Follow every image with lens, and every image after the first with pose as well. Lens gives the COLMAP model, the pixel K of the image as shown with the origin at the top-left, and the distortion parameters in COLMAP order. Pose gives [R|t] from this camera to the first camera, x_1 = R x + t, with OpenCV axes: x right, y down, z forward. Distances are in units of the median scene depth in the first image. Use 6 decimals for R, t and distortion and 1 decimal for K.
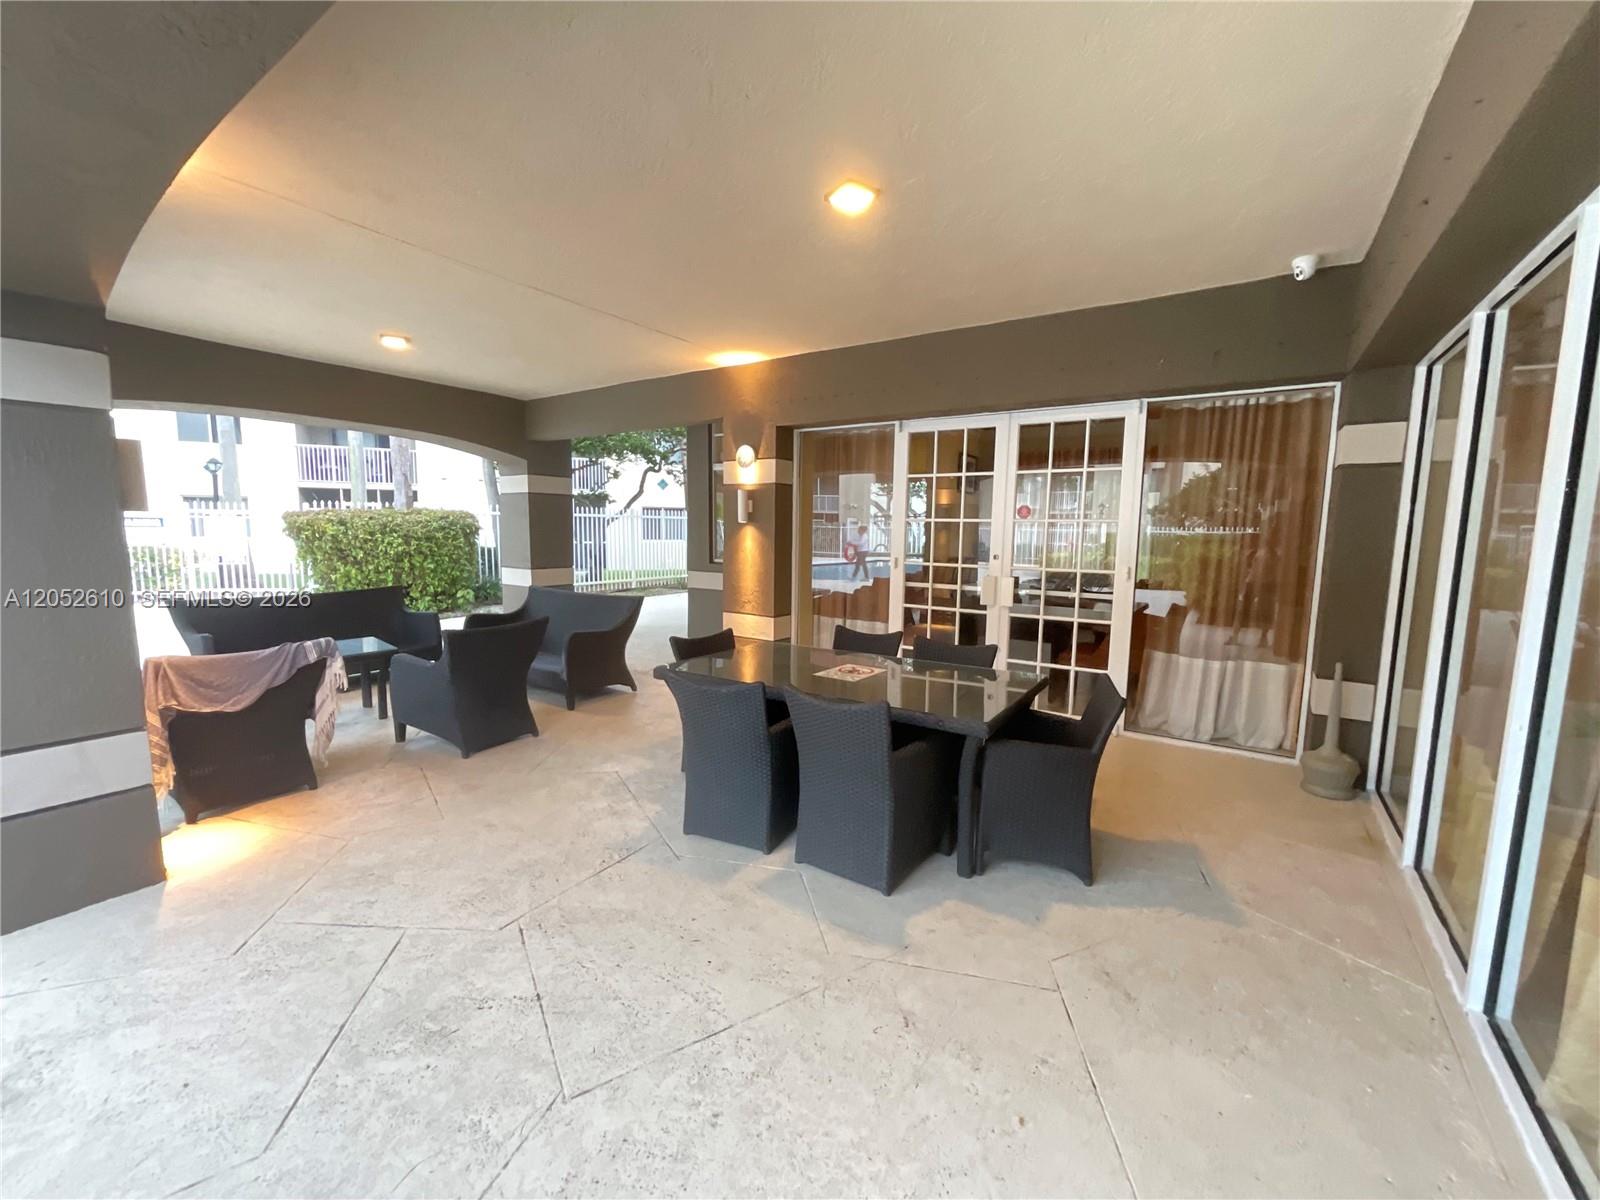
lens RADIAL K [[651.5, 0, 802.9], [0, 651.5, 601.8], [0, 0, 1]] dist [-0.005257, 0.003223]
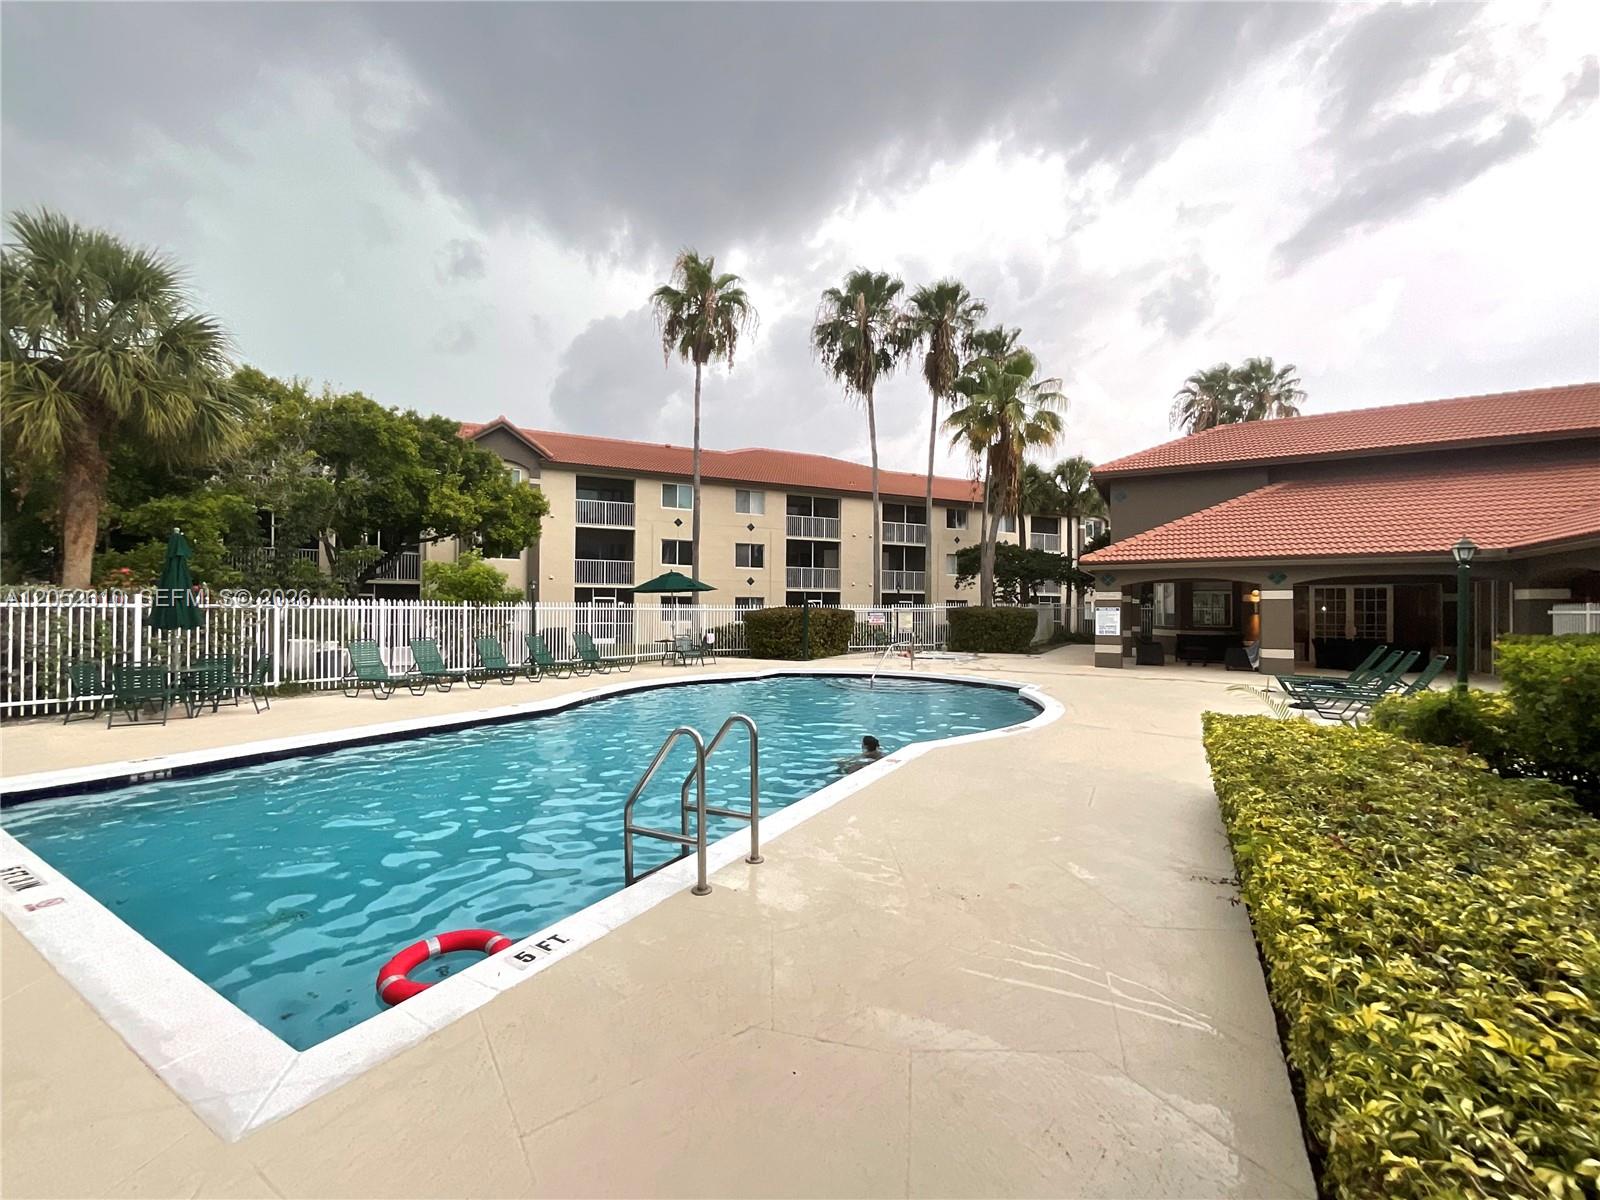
lens RADIAL K [[645.1, 0, 819.5], [0, 645.1, 605.2], [0, 0, 1]] dist [0.013984, 0.000063]
pose [[0.996846, -0.007220, 0.079029, -3.490273], [0.016863, 0.992382, -0.122041, 0.277903], [-0.077546, 0.122989, 0.989374, -2.873910]]
